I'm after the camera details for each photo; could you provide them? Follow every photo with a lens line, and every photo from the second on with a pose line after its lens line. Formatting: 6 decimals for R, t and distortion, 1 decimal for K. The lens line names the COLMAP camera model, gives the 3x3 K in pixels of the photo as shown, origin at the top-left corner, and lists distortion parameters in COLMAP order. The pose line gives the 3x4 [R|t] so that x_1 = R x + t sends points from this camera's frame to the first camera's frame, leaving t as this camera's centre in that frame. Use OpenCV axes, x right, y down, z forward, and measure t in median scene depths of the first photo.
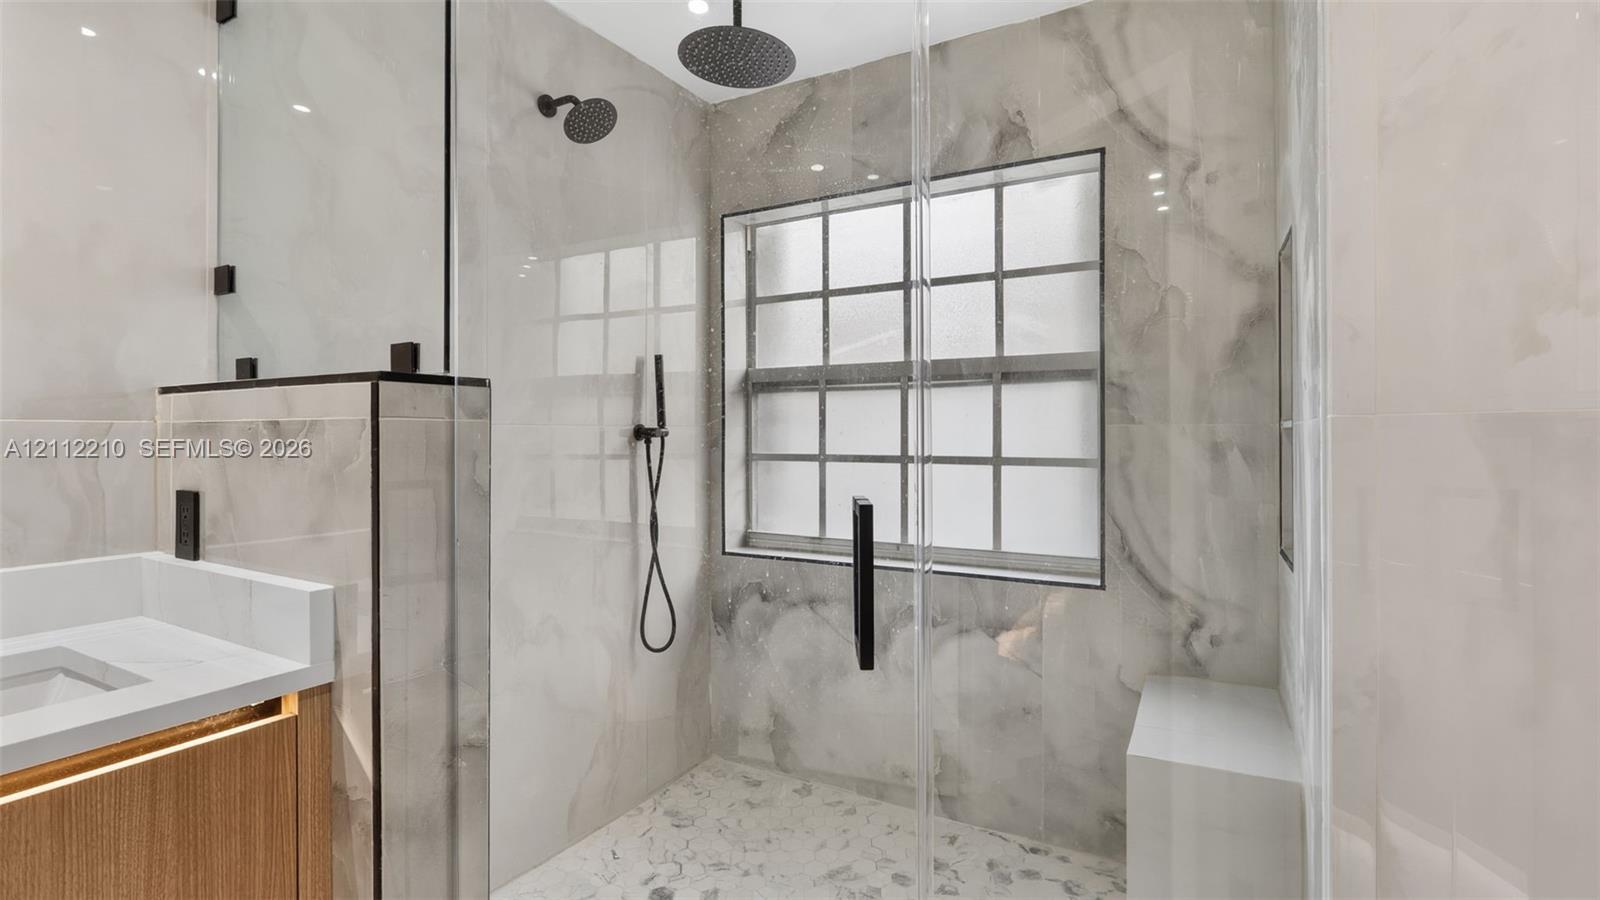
lens RADIAL K [[740.5, 0, 800.6], [0, 740.5, 432.2], [0, 0, 1]] dist [-0.009511, 0.000145]
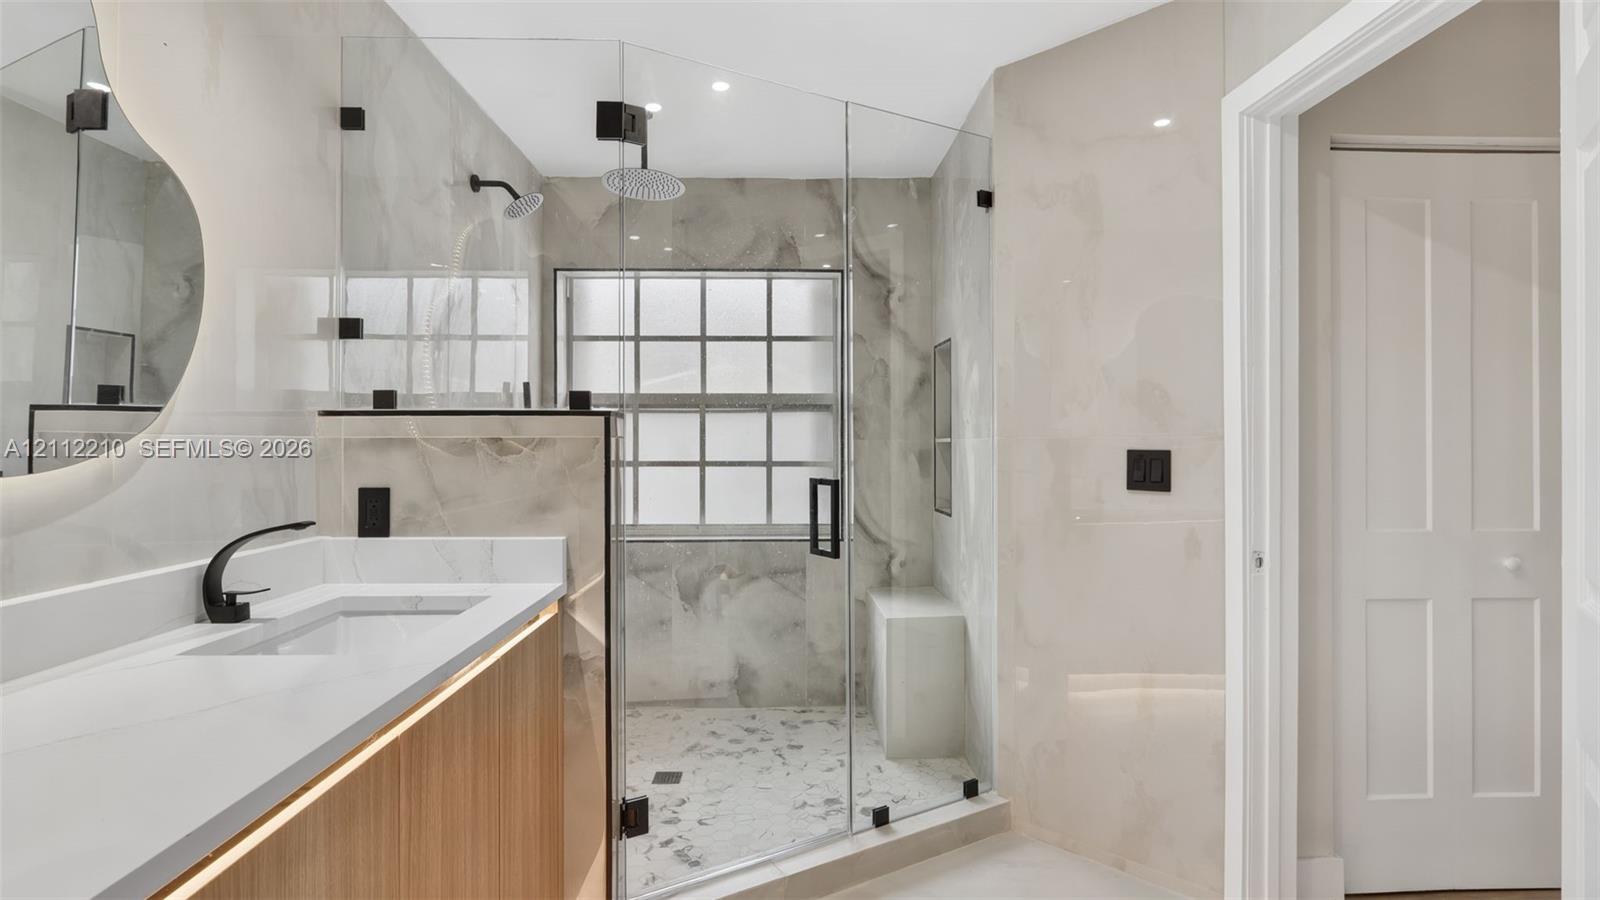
lens RADIAL K [[748.0, 0, 798.9], [0, 748.0, 436.6], [0, 0, 1]] dist [-0.010229, -0.000081]
pose [[0.856379, 0.006328, 0.516309, -0.461853], [-0.002685, 0.999966, -0.007802, -0.003874], [-0.516340, 0.005295, 0.856367, -0.320079]]
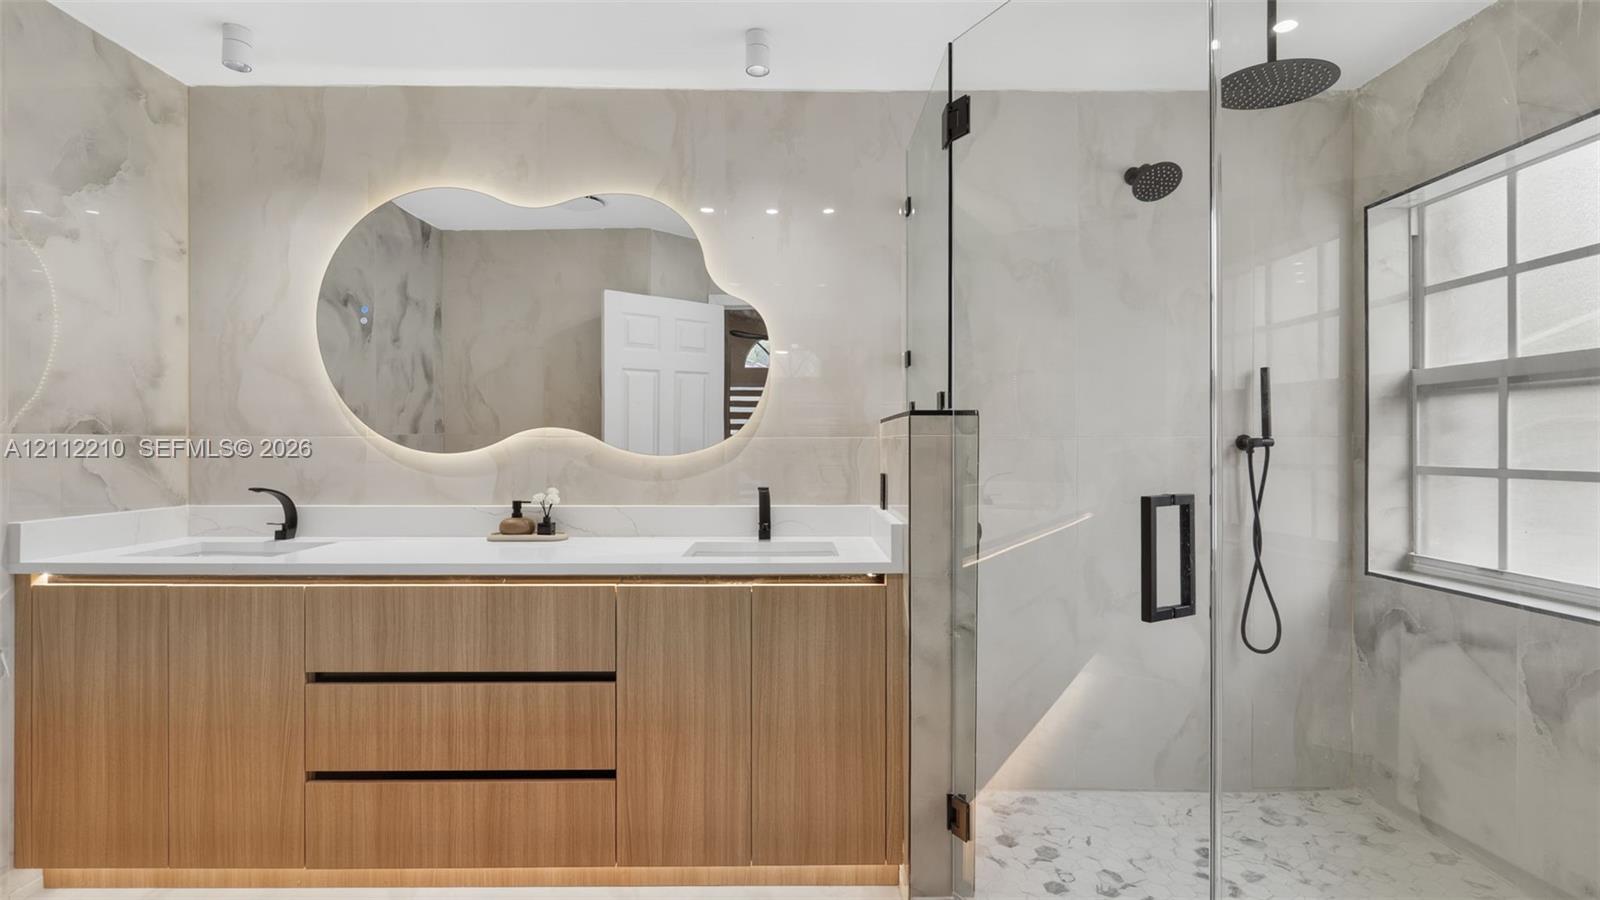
lens RADIAL K [[741.6, 0, 811.0], [0, 741.6, 449.4], [0, 0, 1]] dist [-0.001241, 0.000820]
pose [[0.512074, 0.003582, -0.858934, 0.386196], [0.001919, 0.999984, 0.005315, 0.003077], [0.858939, -0.004369, 0.512059, -0.078879]]
